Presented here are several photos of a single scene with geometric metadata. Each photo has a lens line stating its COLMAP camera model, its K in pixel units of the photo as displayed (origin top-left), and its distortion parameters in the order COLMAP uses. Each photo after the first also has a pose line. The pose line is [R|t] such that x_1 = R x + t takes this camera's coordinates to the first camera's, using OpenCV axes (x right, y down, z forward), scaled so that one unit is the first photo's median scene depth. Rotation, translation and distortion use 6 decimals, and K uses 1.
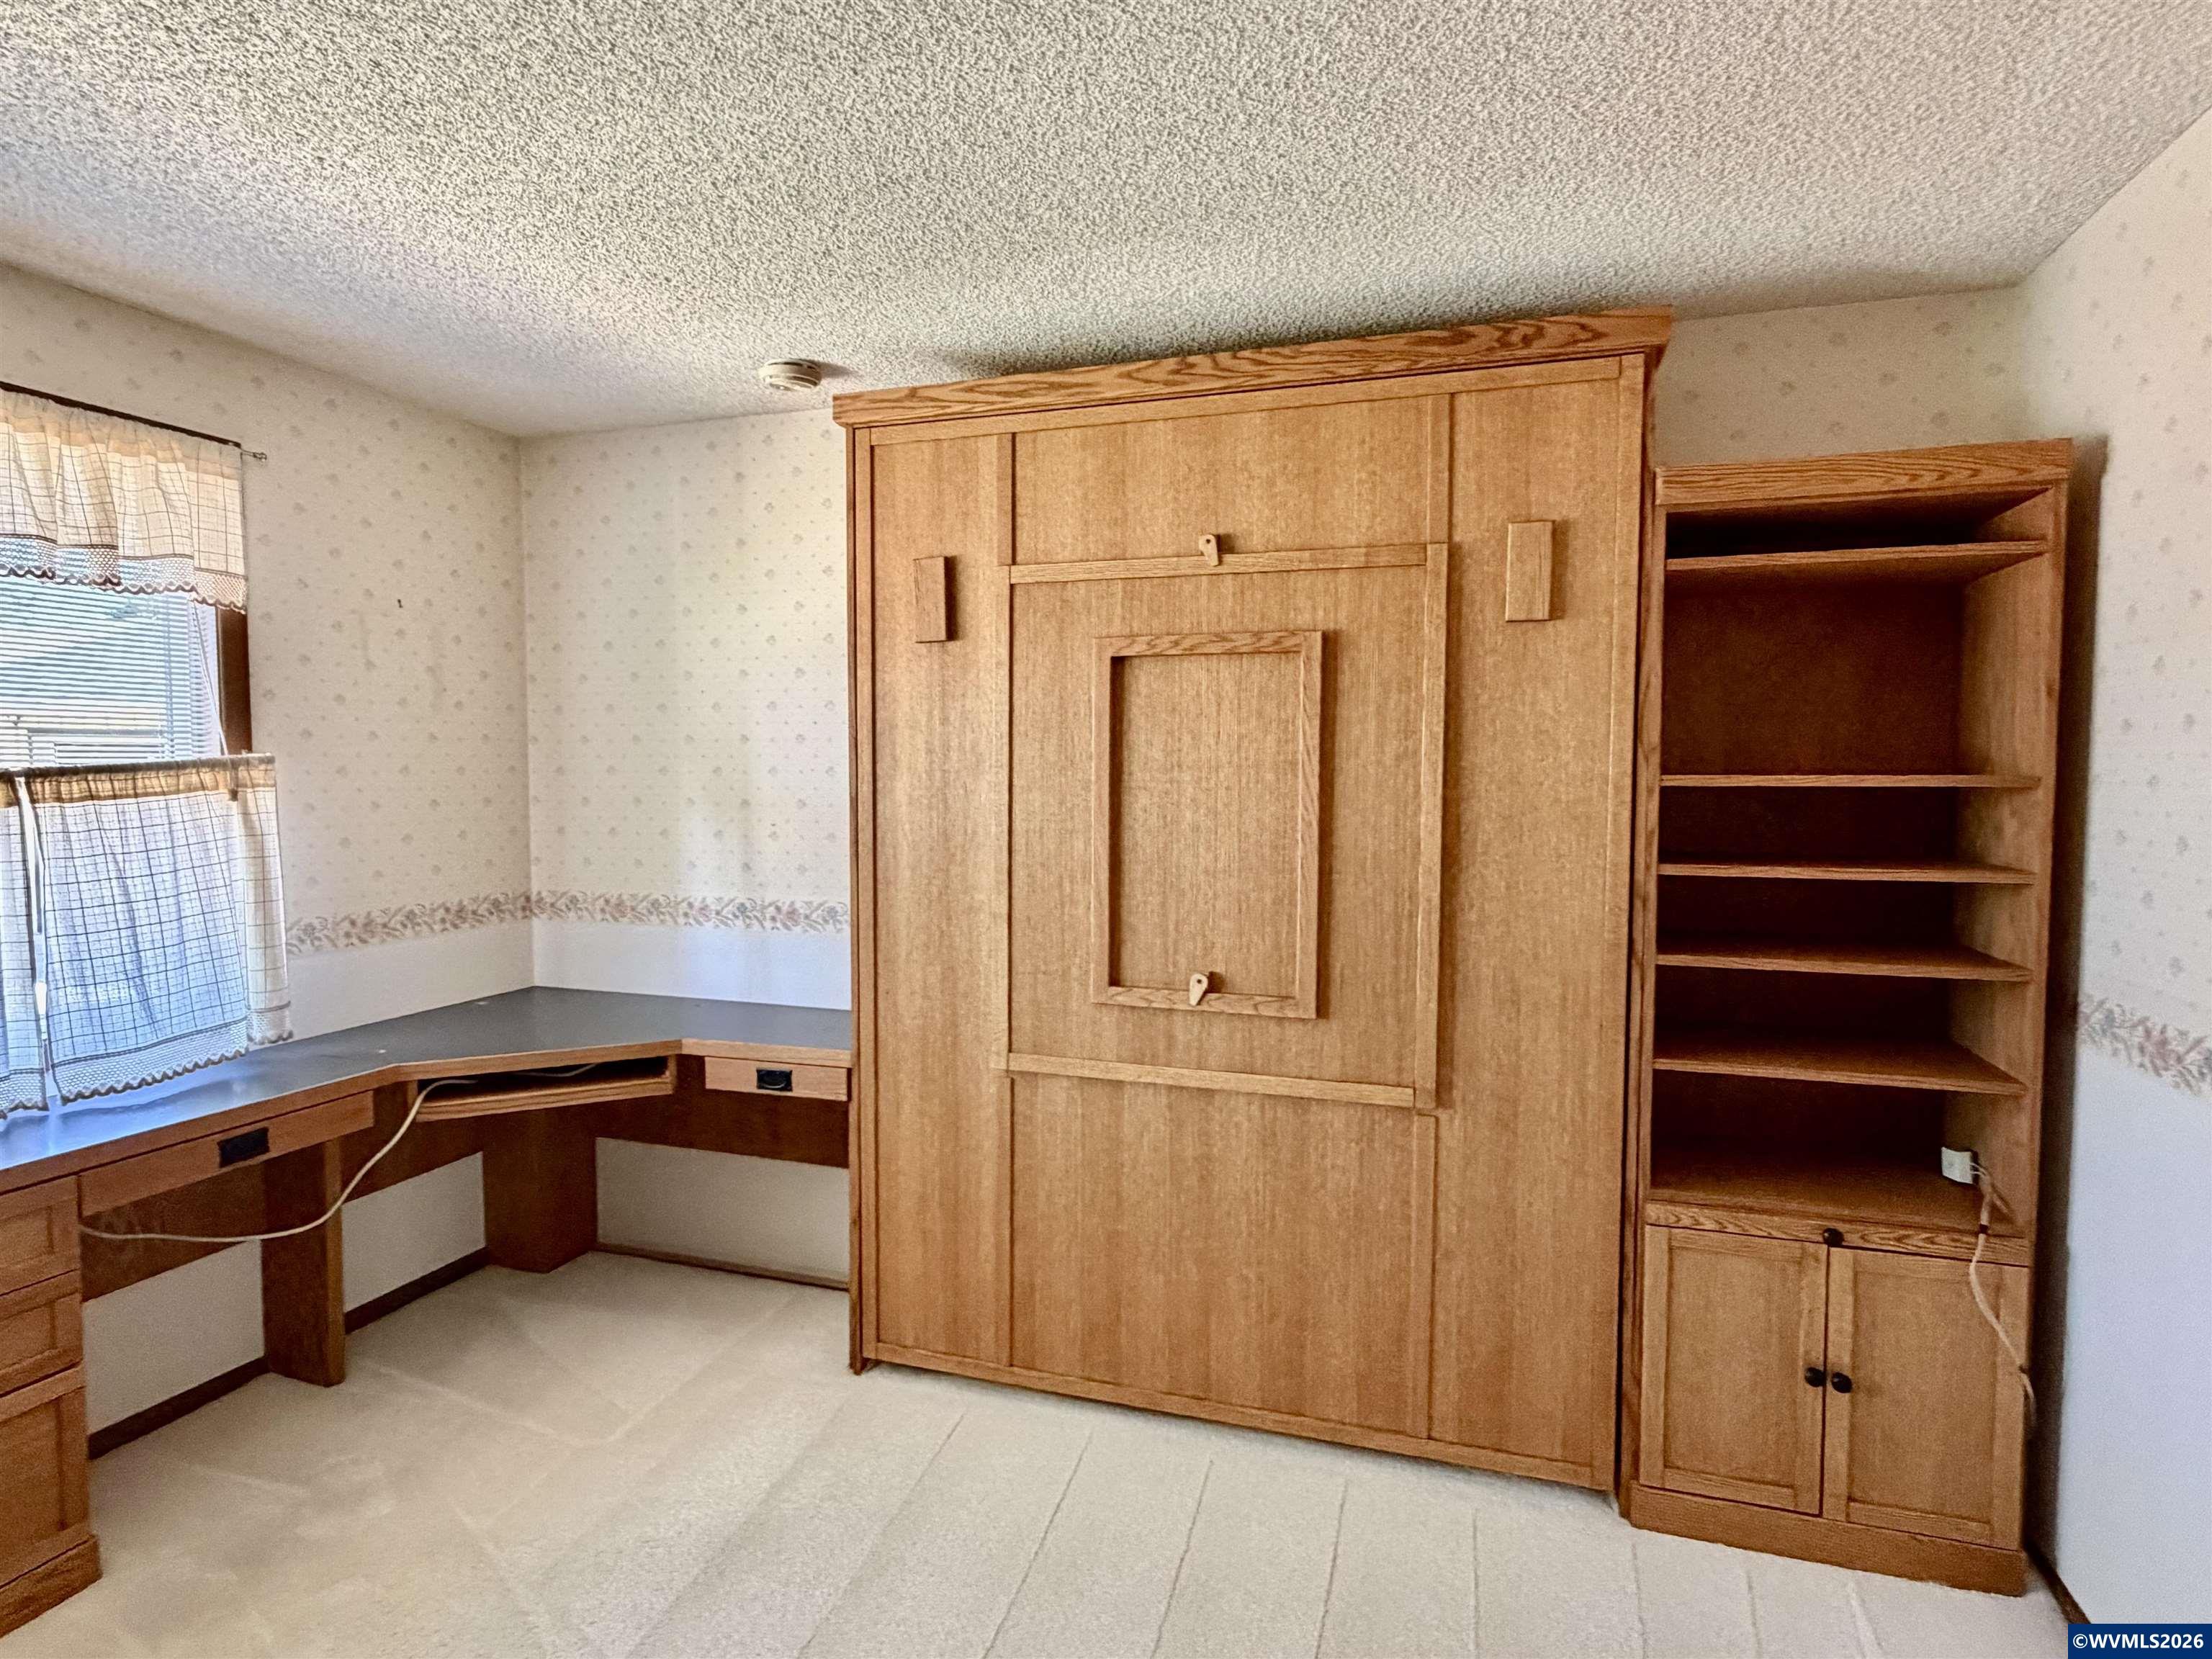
lens RADIAL K [[1197.4, 0, 1101.3], [0, 1197.4, 831.0], [0, 0, 1]] dist [0.000123, 0.000618]
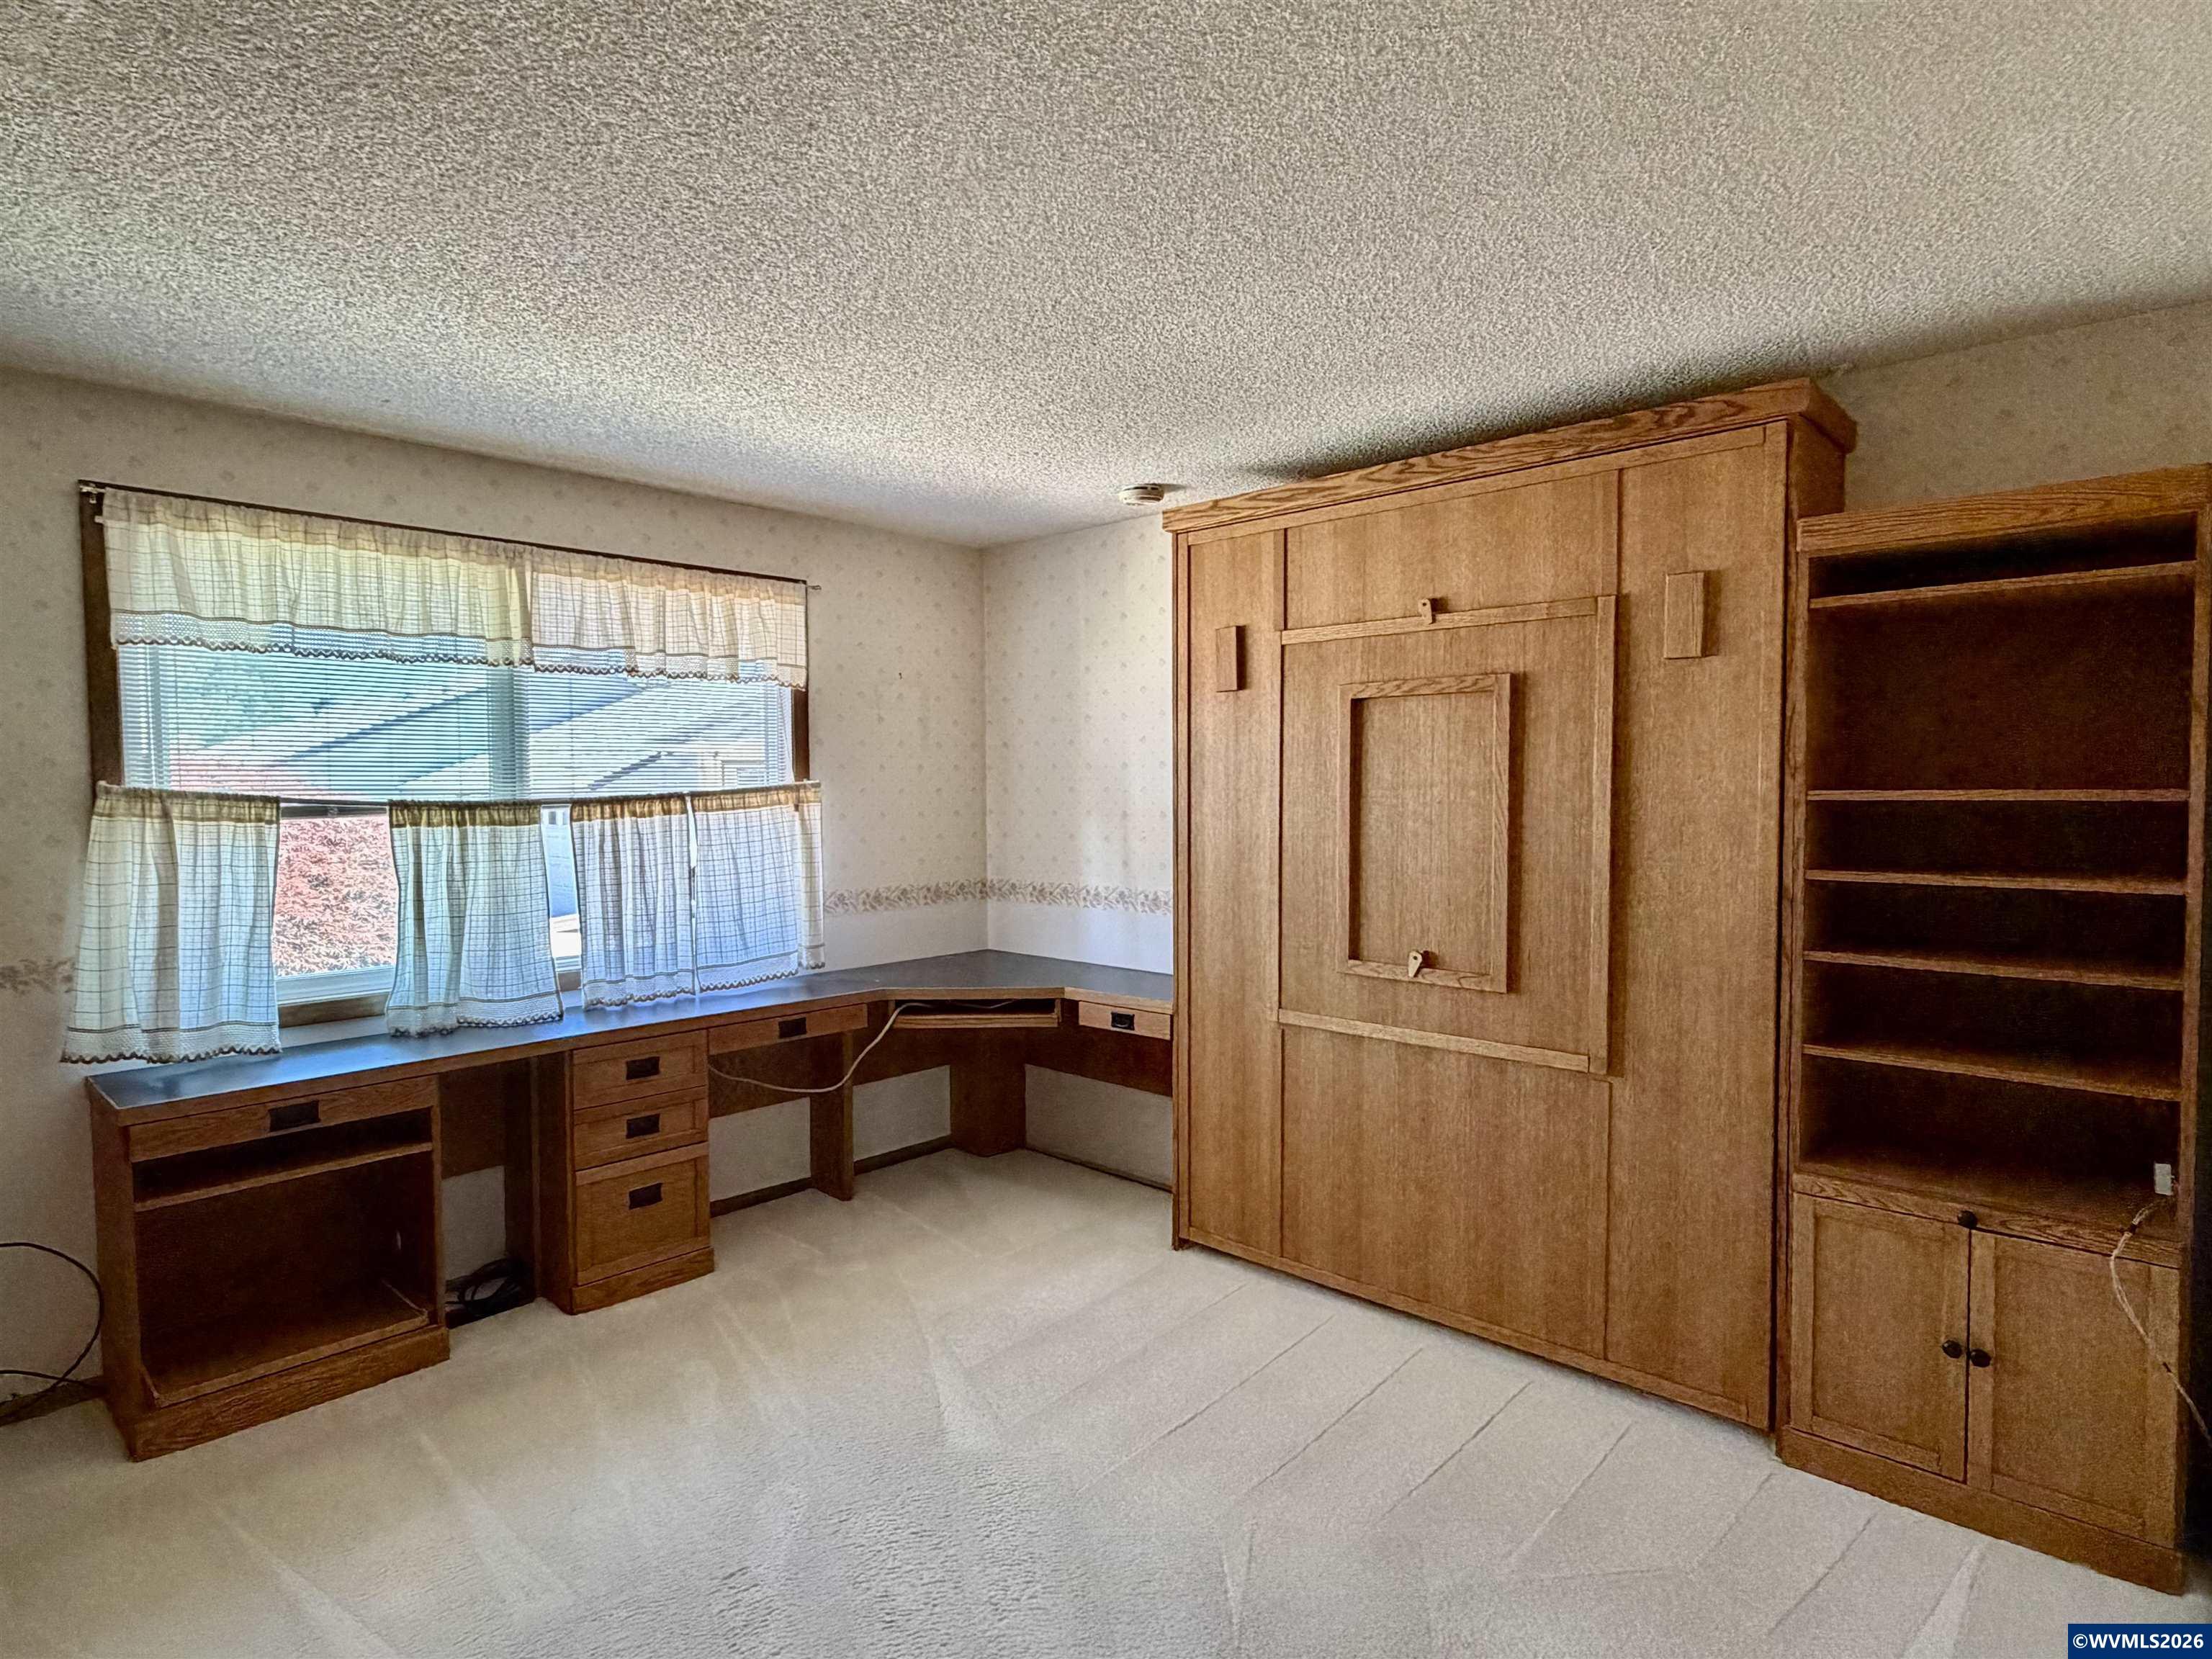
lens RADIAL K [[1197.4, 0, 1102.6], [0, 1197.4, 831.3], [0, 0, 1]] dist [0.000123, 0.000618]
pose [[0.909647, 0.008903, -0.415286, 0.304226], [-0.014650, 0.999836, -0.010654, 0.012183], [0.415123, 0.015775, 0.909628, -0.268576]]
